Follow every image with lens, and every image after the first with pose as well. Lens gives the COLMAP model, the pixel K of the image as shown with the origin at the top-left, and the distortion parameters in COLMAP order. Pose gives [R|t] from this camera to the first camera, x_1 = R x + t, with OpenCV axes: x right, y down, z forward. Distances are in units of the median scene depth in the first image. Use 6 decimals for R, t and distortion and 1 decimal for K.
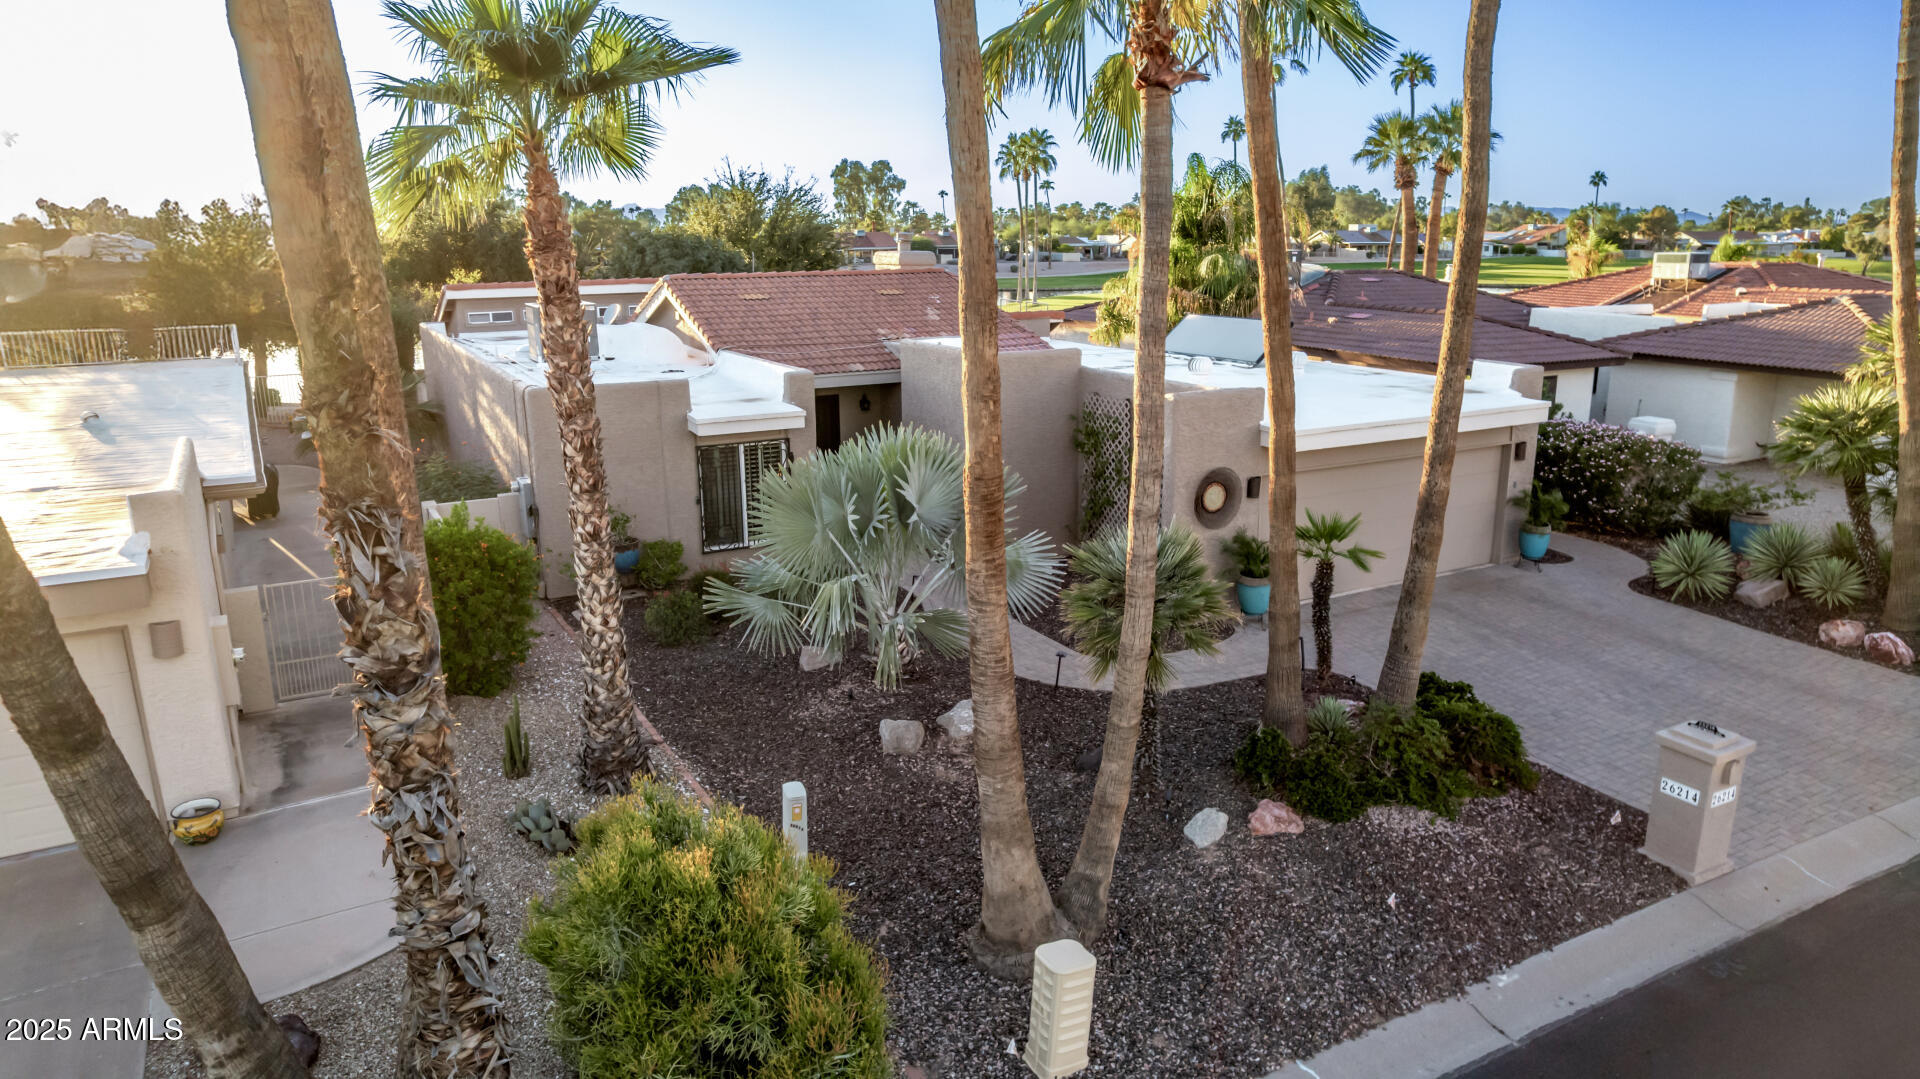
lens RADIAL K [[1219.3, 0, 968.5], [0, 1219.3, 541.2], [0, 0, 1]] dist [-0.077645, 0.065679]
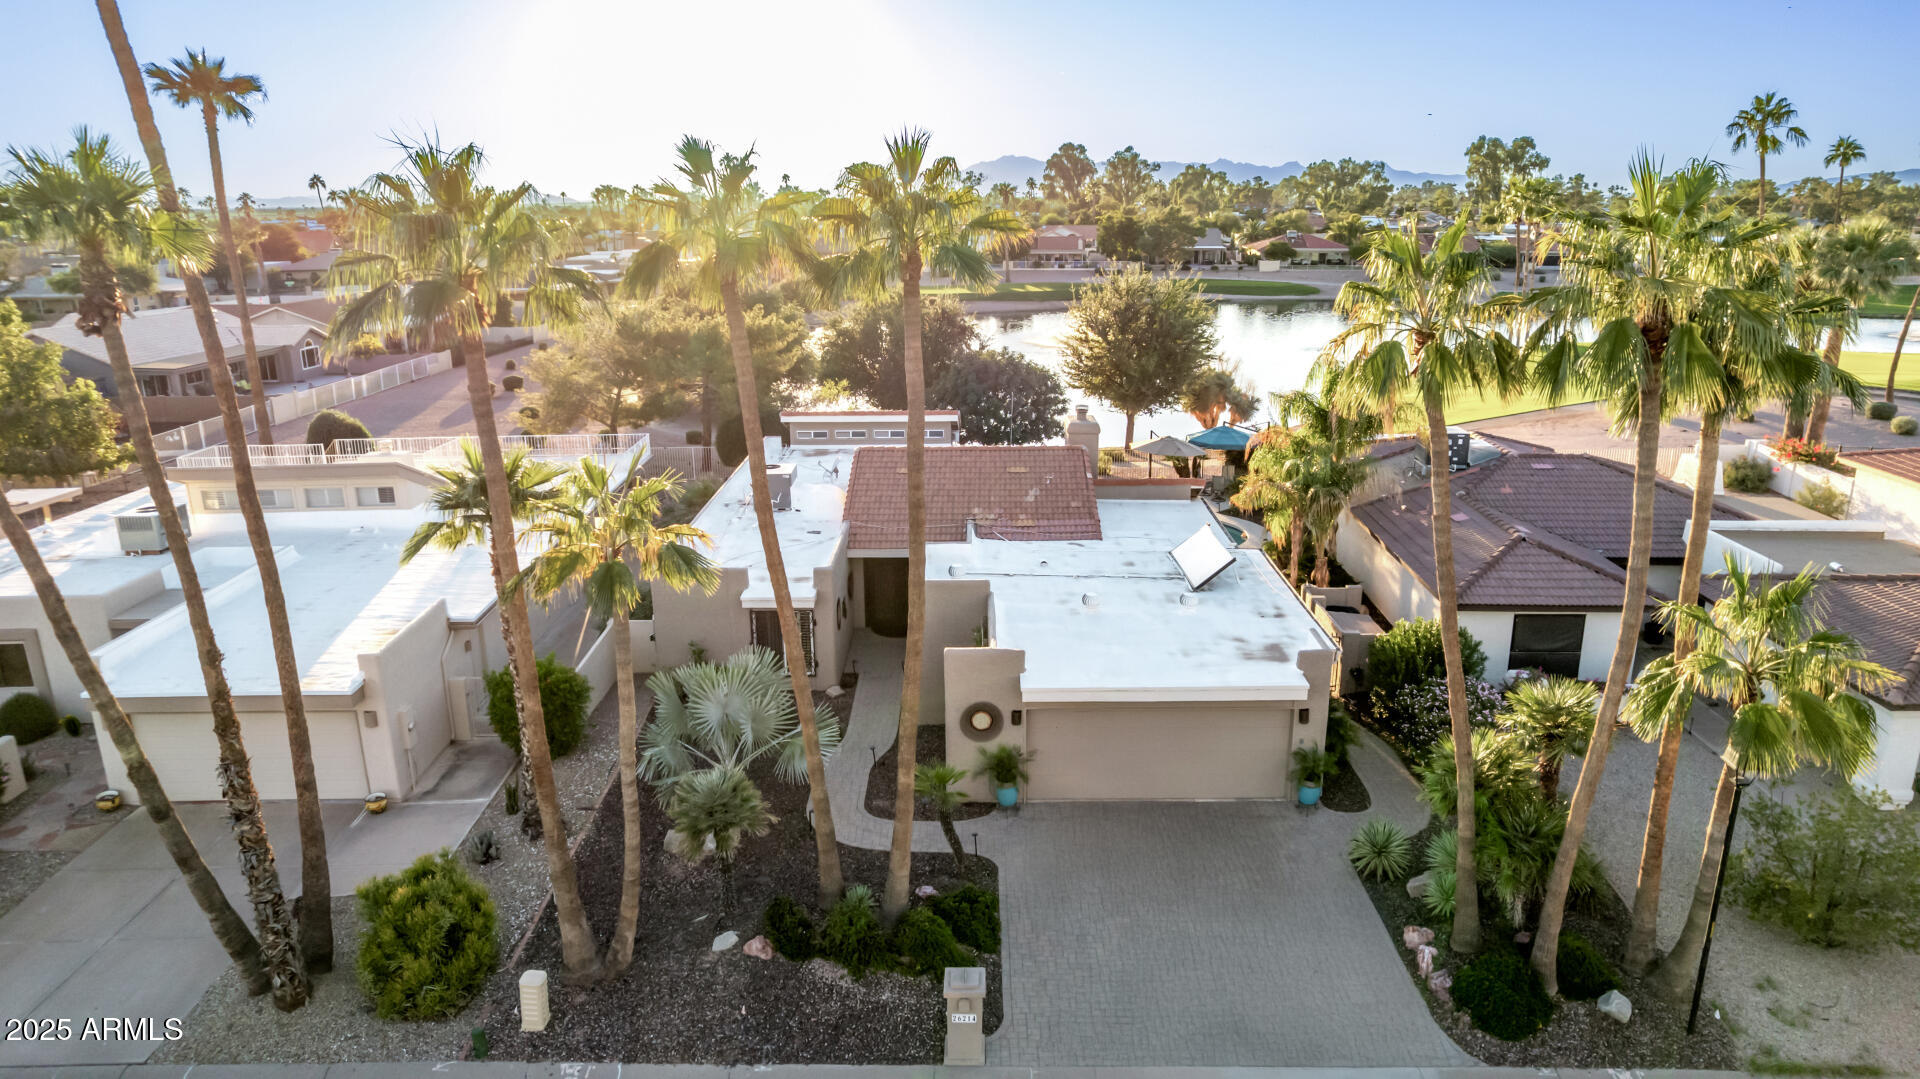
lens RADIAL K [[1219.3, 0, 968.5], [0, 1219.3, 541.2], [0, 0, 1]] dist [-0.077645, 0.065679]
pose [[0.874245, 0.132580, -0.467032, 1.117050], [-0.119248, 0.991160, 0.058146, -0.440513], [0.470613, 0.004859, 0.882327, -0.369417]]
